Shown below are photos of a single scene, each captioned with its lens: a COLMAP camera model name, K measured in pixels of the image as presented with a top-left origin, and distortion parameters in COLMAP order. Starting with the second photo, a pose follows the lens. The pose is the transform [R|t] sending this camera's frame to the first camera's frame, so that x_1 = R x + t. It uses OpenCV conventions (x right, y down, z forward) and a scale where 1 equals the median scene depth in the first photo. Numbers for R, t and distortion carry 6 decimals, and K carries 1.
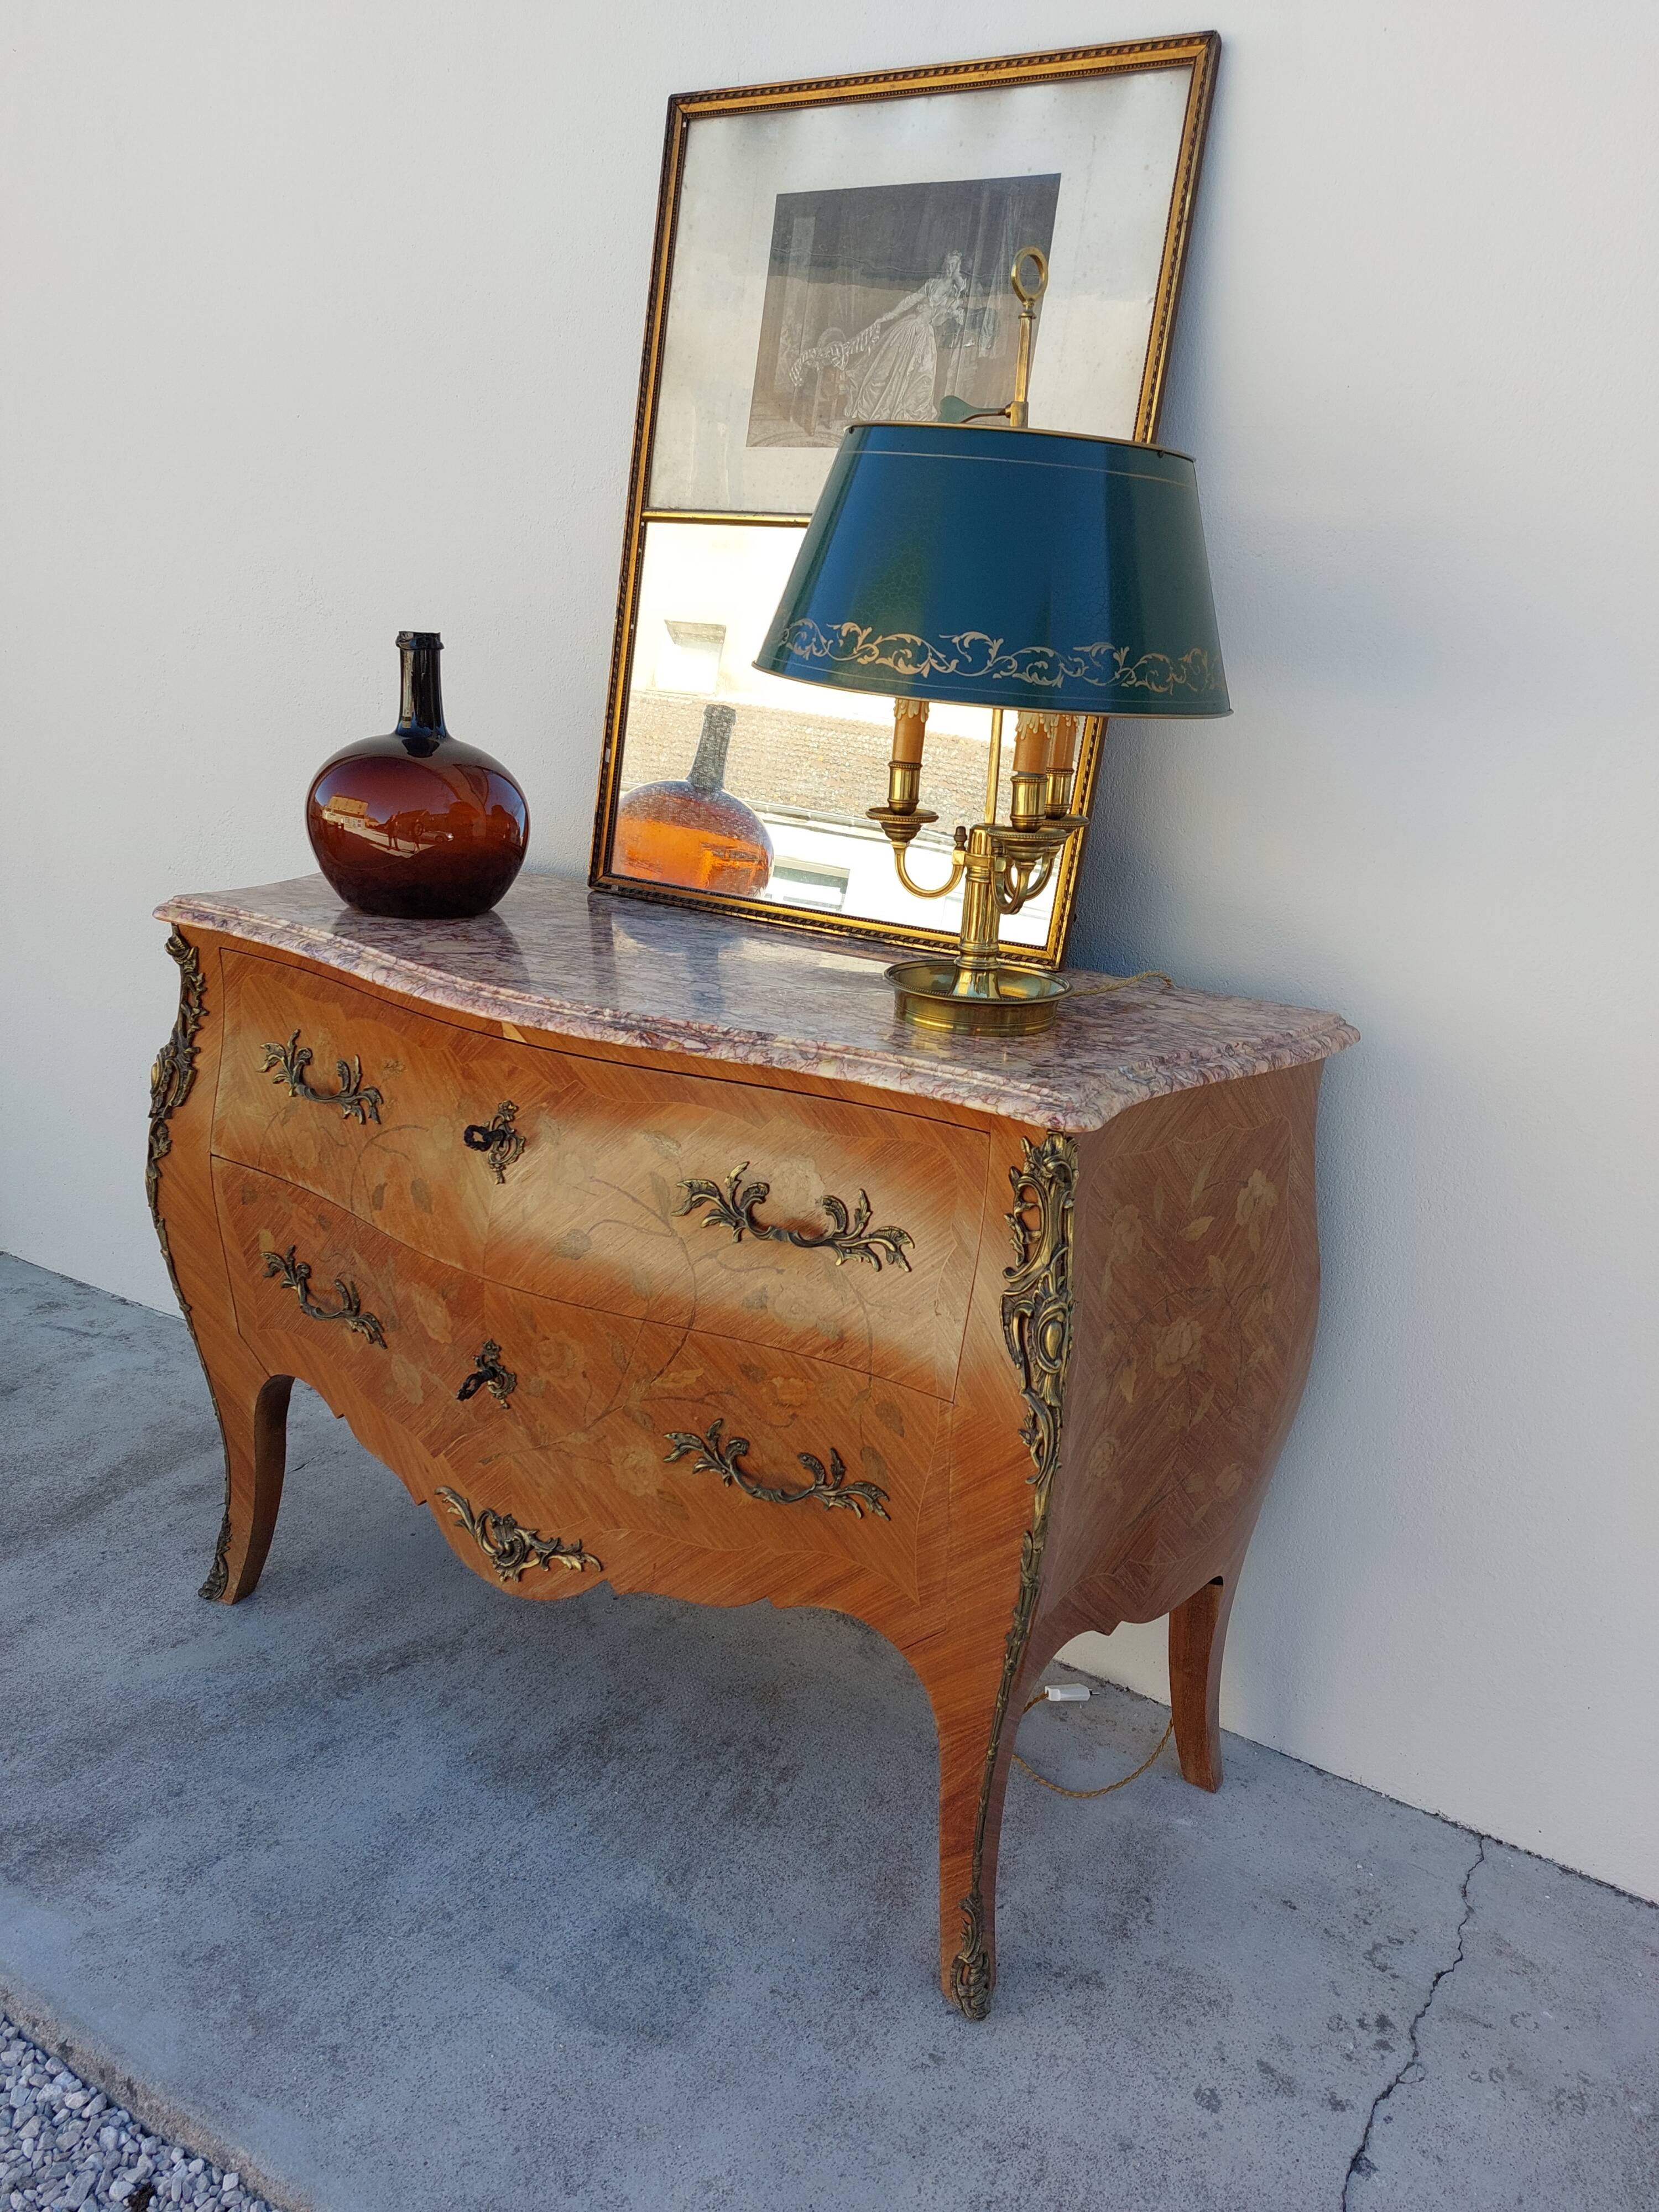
lens RADIAL K [[1592.0, 0, 835.5], [0, 1592.0, 1113.1], [0, 0, 1]] dist [0.062446, -0.073107]
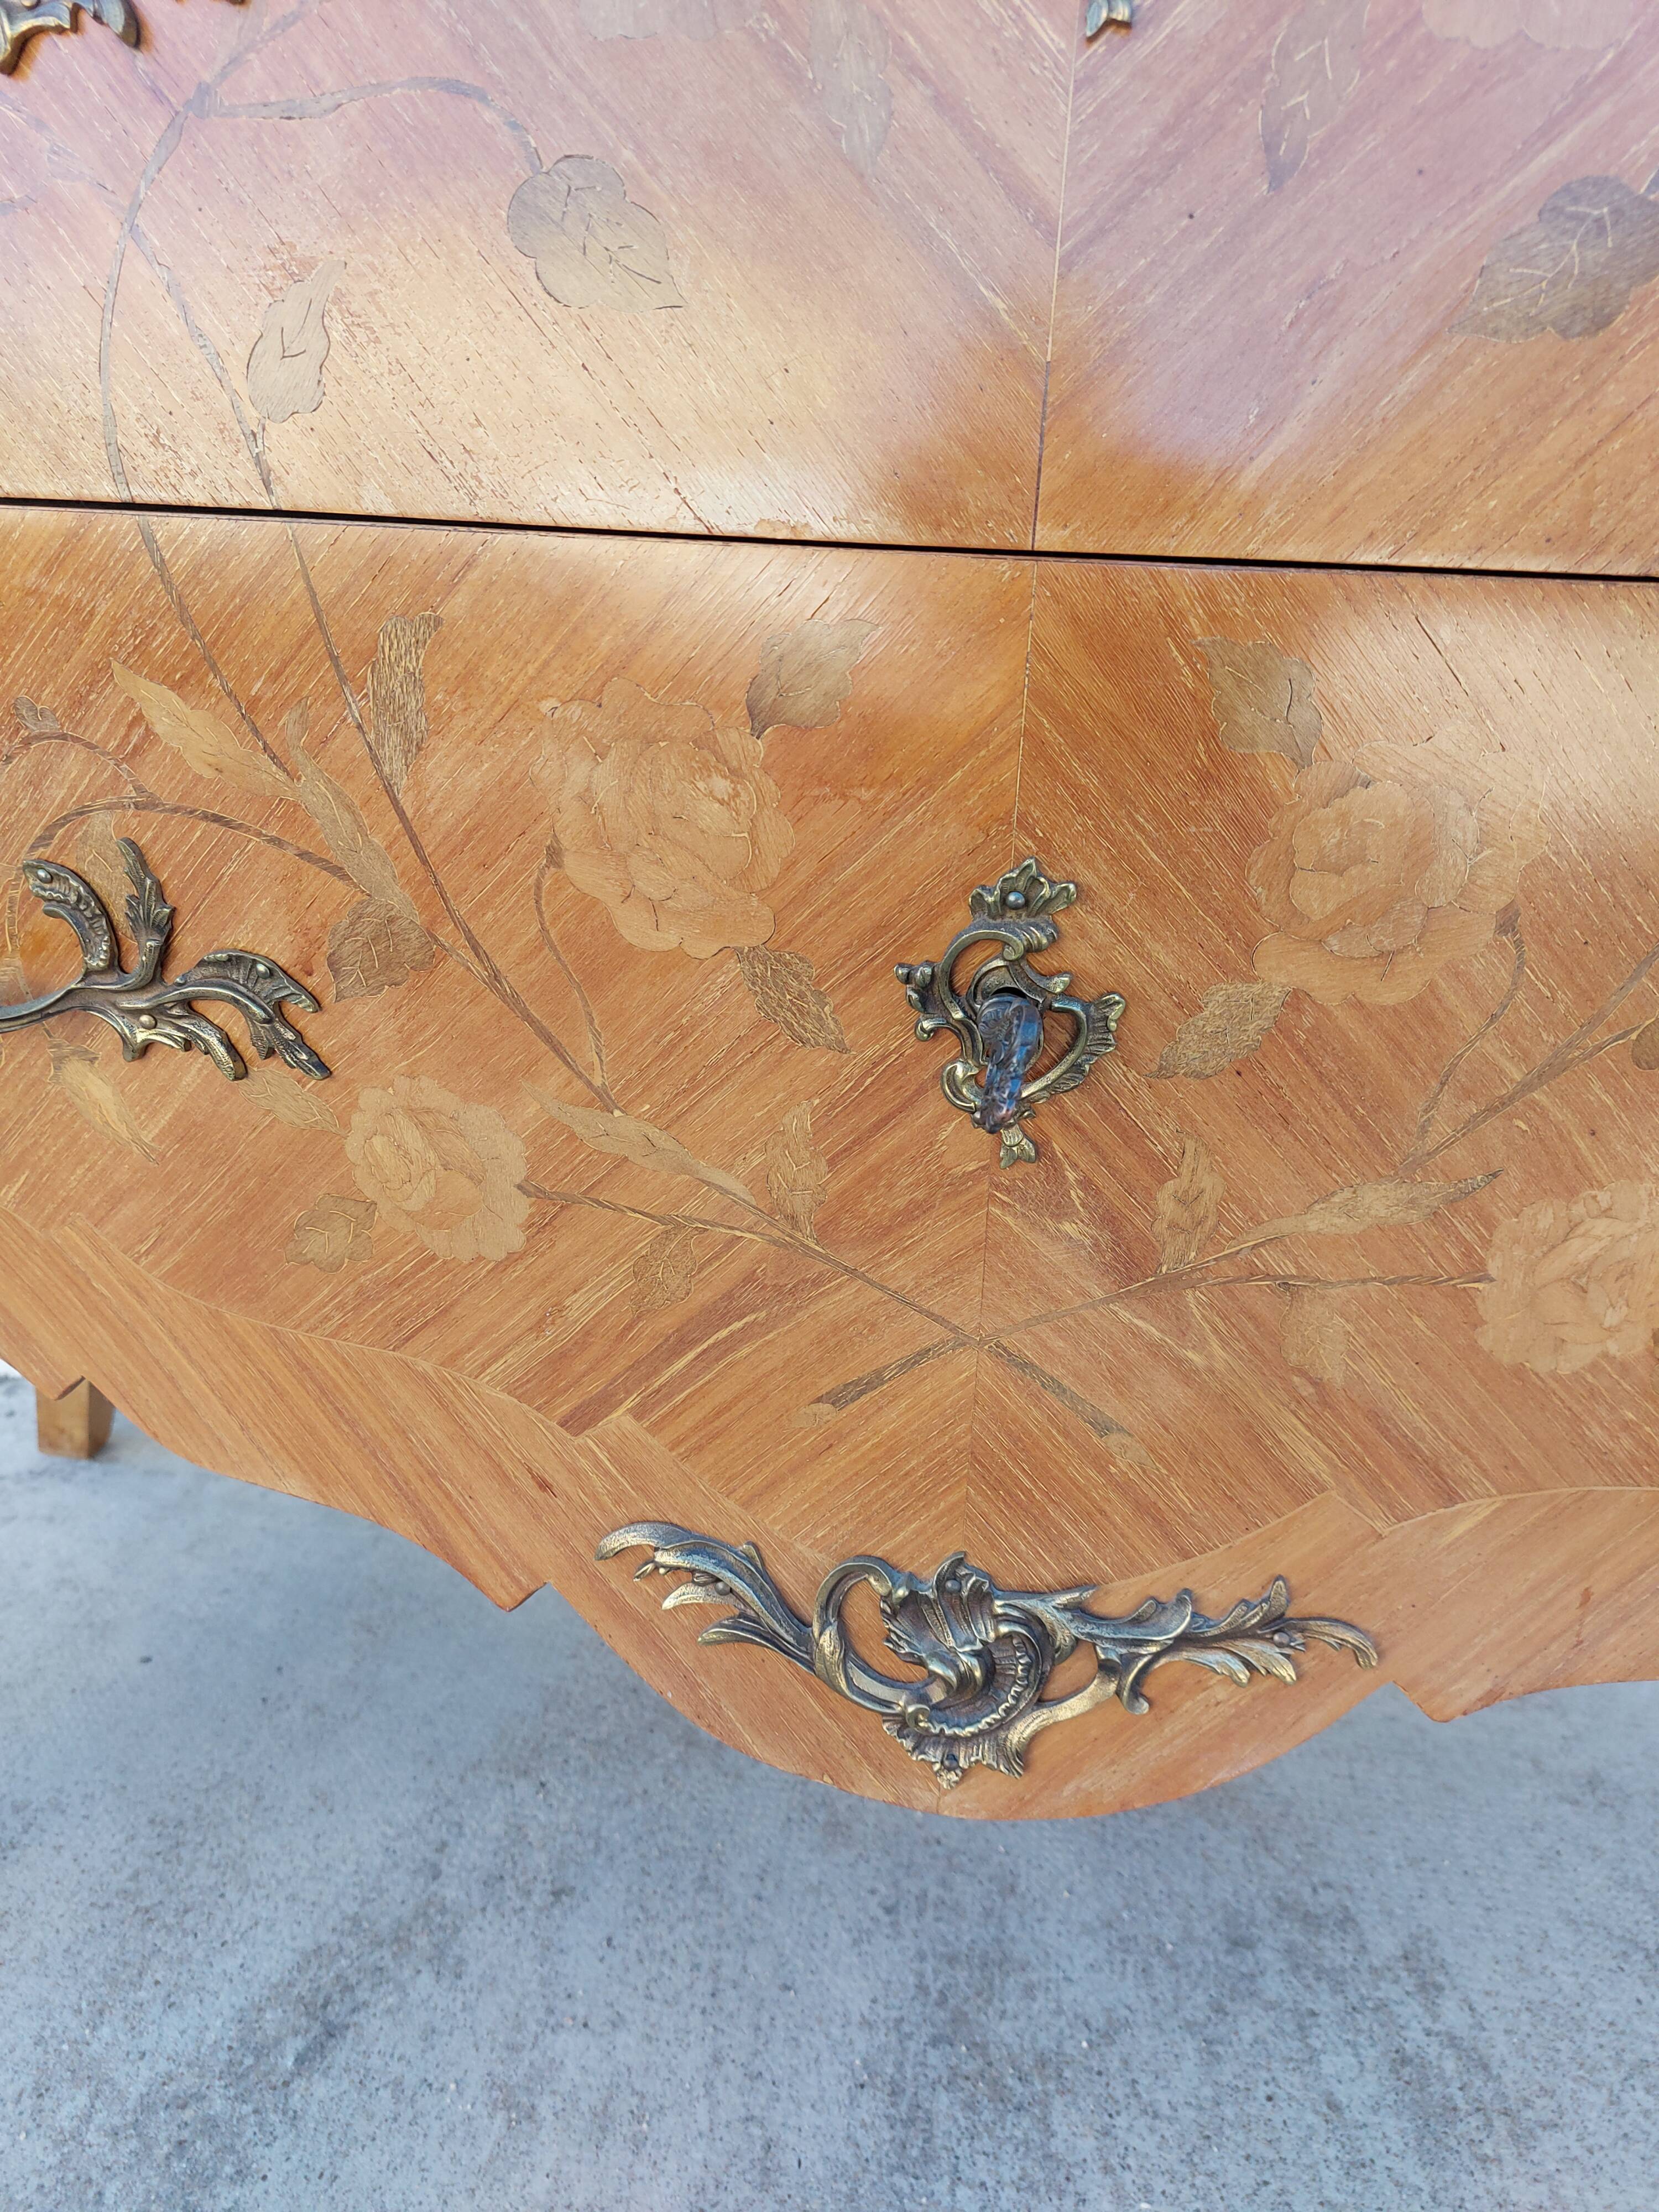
lens RADIAL K [[1615.6, 0, 830.3], [0, 1615.6, 1105.7], [0, 0, 1]] dist [0.046331, -0.060935]
pose [[0.913058, -0.169675, 0.370858, -0.327435], [0.138554, 0.984314, 0.109220, 0.144126], [-0.383573, -0.048340, 0.922245, 0.779309]]
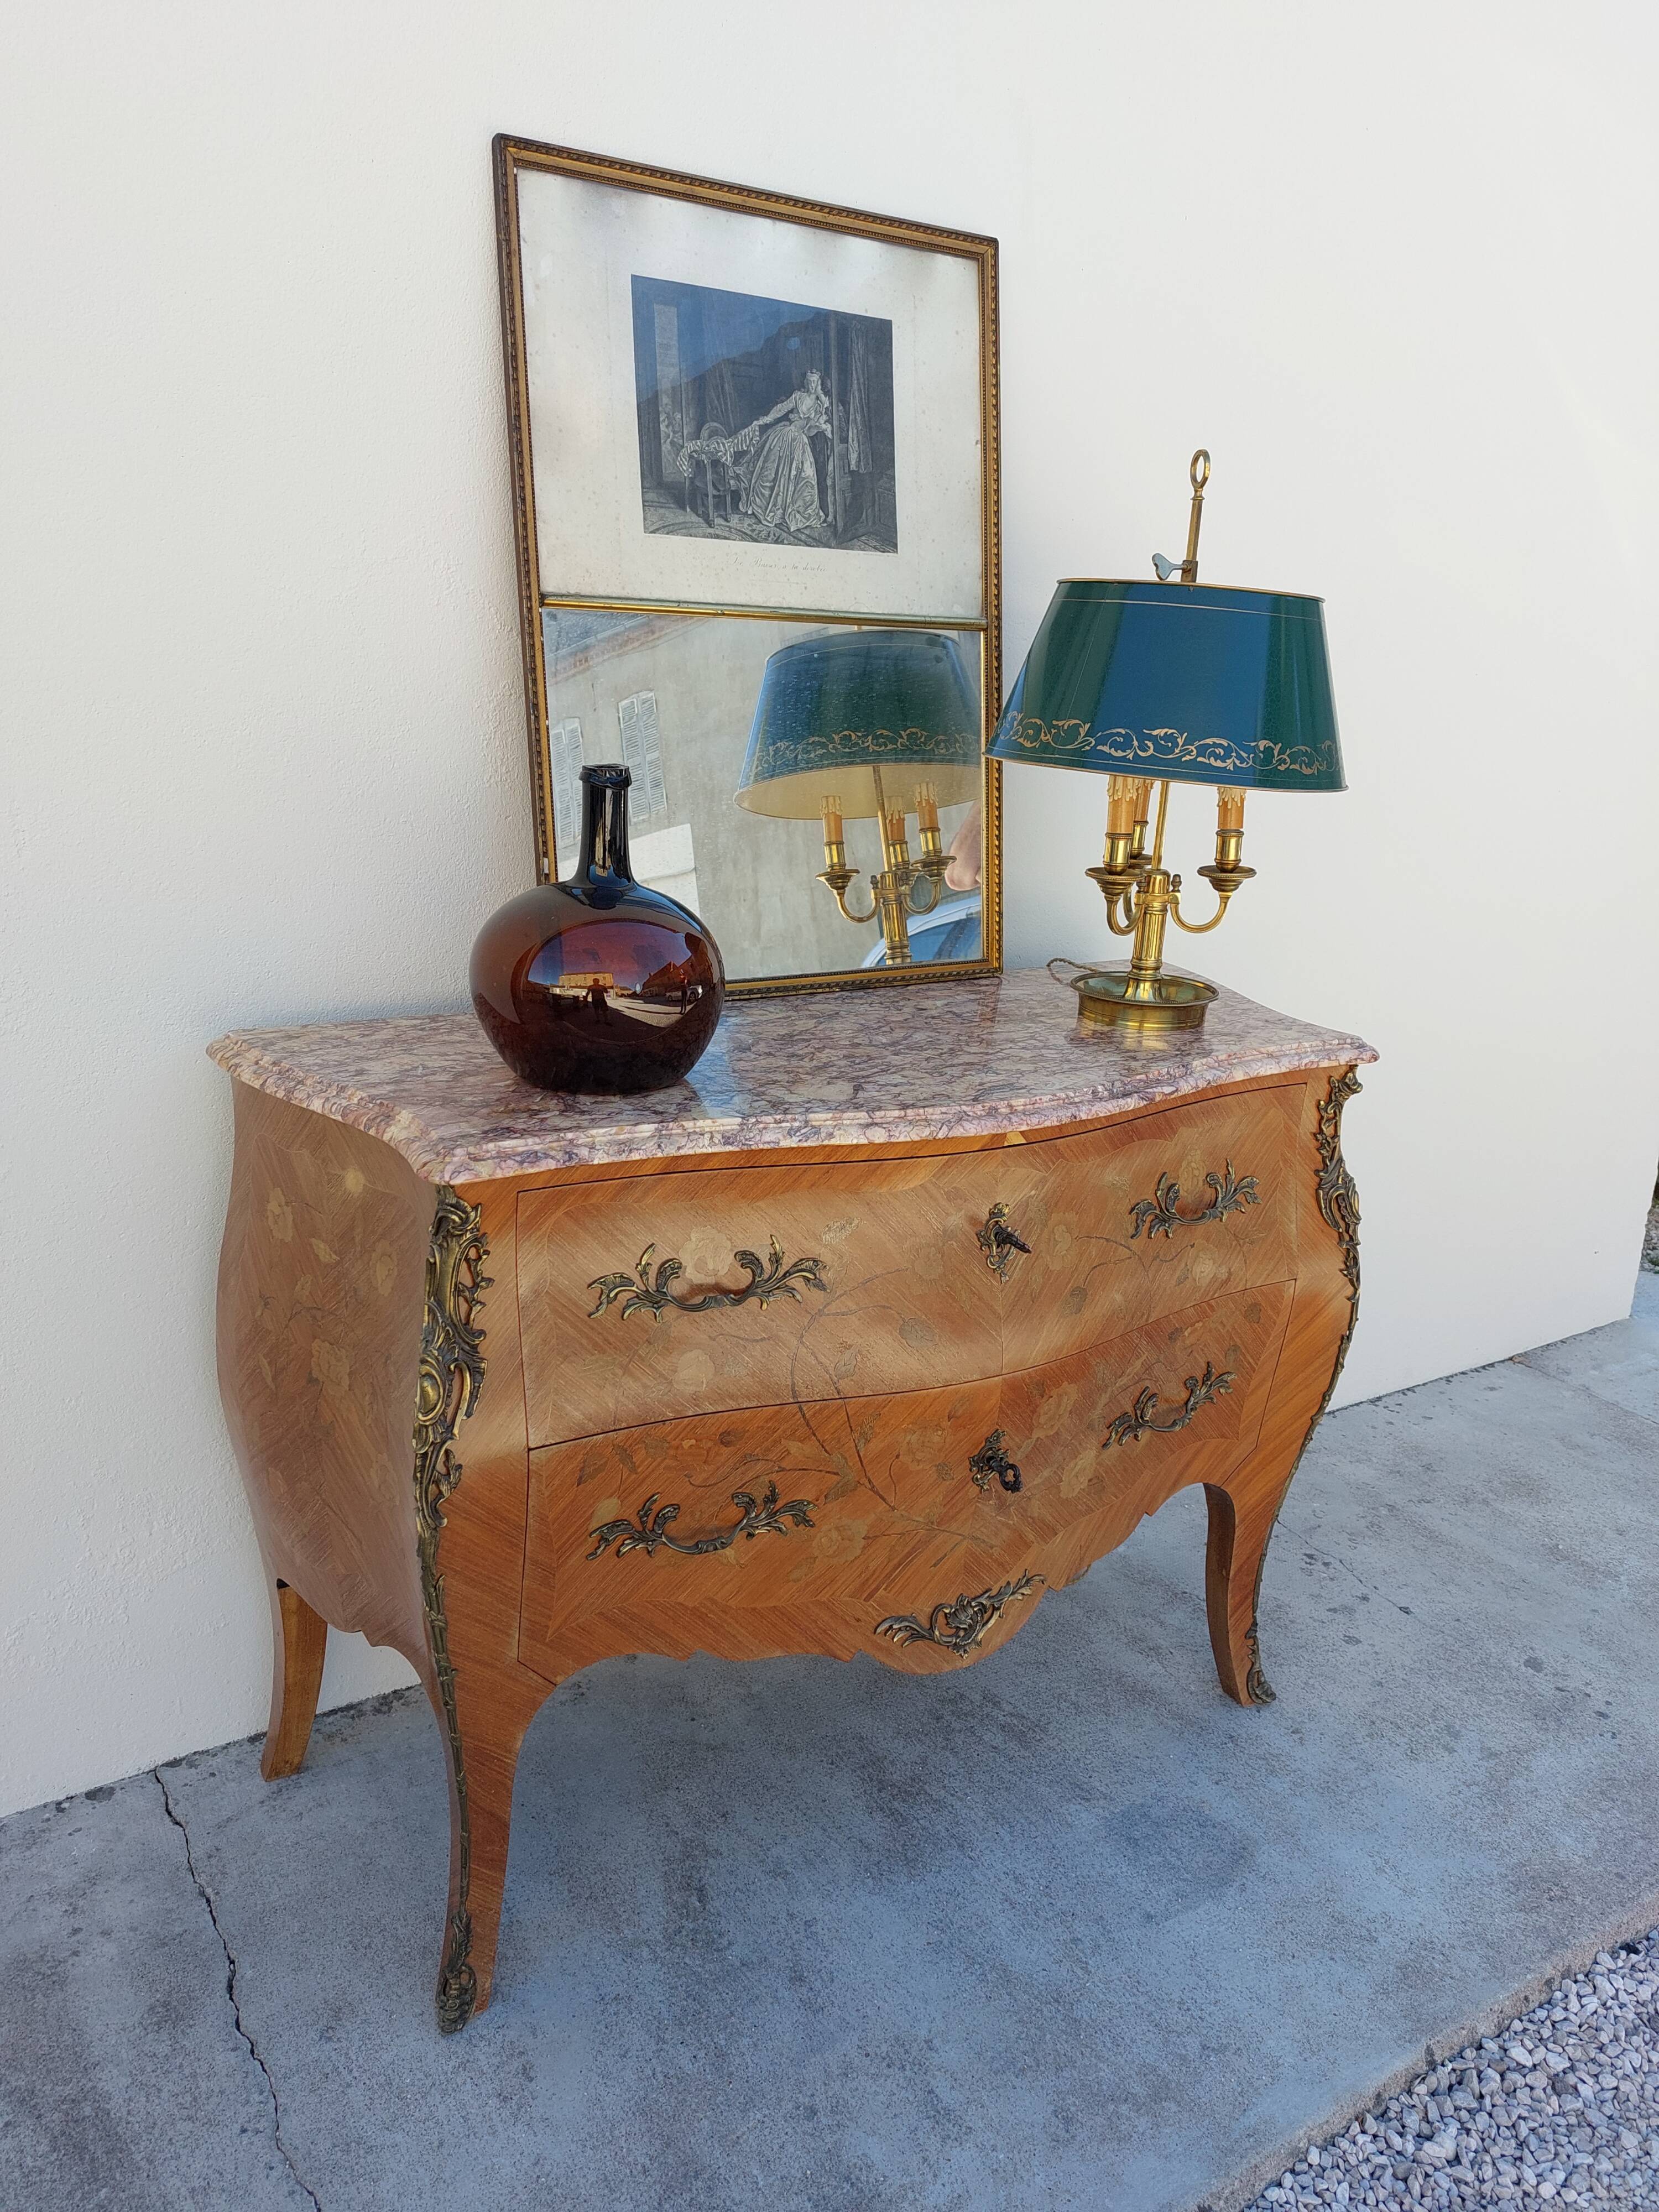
lens RADIAL K [[1599.1, 0, 826.6], [0, 1599.1, 1086.3], [0, 0, 1]] dist [0.056611, -0.063982]
pose [[0.461433, -0.284411, 0.840351, -1.067957], [0.243292, 0.951474, 0.188429, -0.293491], [-0.853164, 0.117503, 0.508237, 0.523111]]
